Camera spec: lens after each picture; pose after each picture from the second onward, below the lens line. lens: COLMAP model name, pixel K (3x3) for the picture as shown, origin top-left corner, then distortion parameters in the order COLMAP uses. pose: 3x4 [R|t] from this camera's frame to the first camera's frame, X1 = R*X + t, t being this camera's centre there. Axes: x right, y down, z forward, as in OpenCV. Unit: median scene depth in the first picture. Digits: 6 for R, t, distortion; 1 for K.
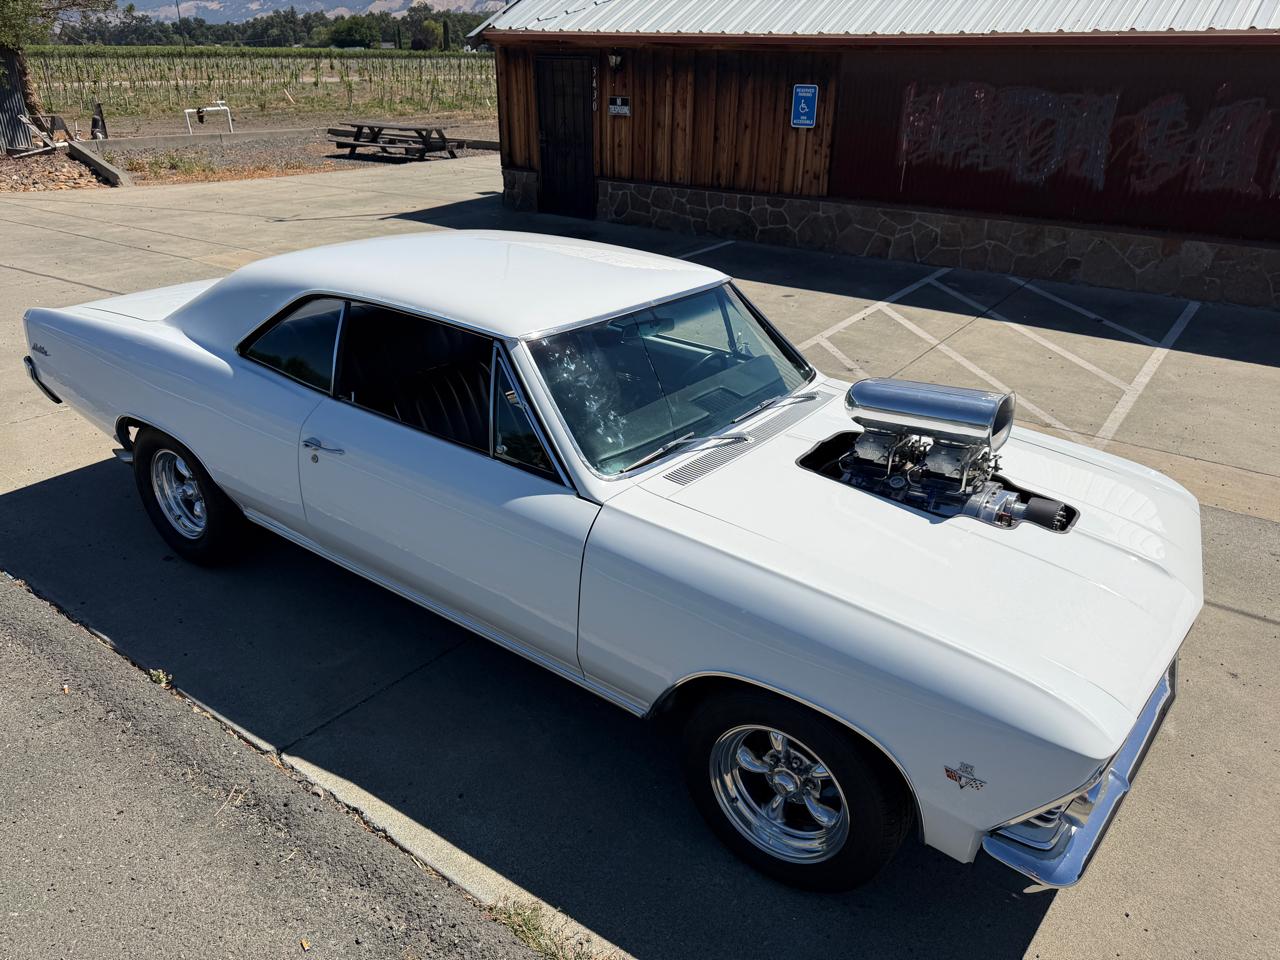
lens RADIAL K [[906.1, 0, 635.7], [0, 906.1, 477.3], [0, 0, 1]] dist [0.040127, -0.048747]
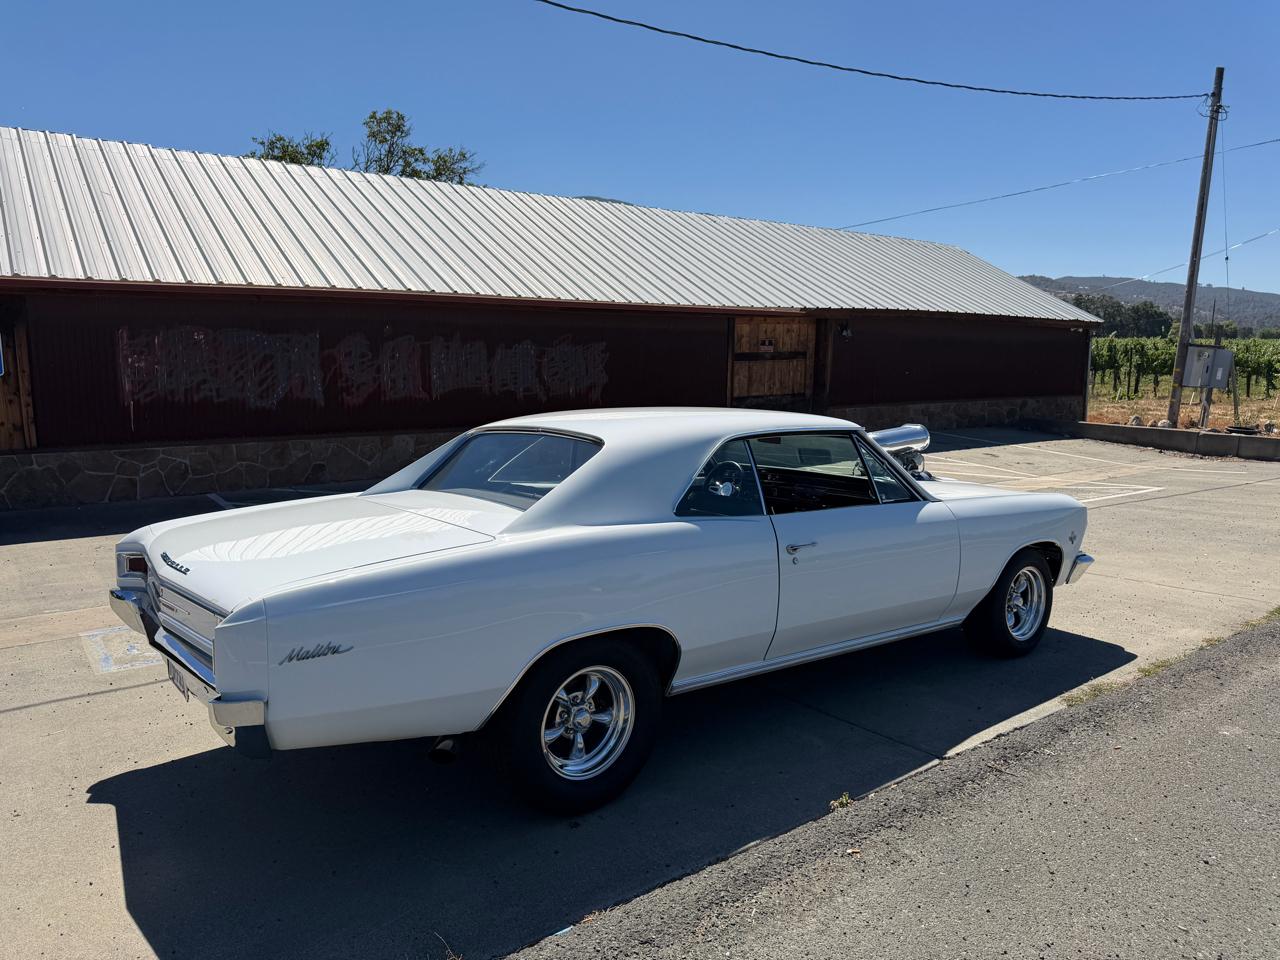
lens RADIAL K [[906.1, 0, 648.5], [0, 906.1, 473.4], [0, 0, 1]] dist [0.040127, -0.048747]
pose [[0.288958, -0.142944, 0.946610, -0.523259], [0.399131, 0.916744, 0.016597, -0.077272], [-0.870171, 0.373026, 0.321954, 0.253633]]
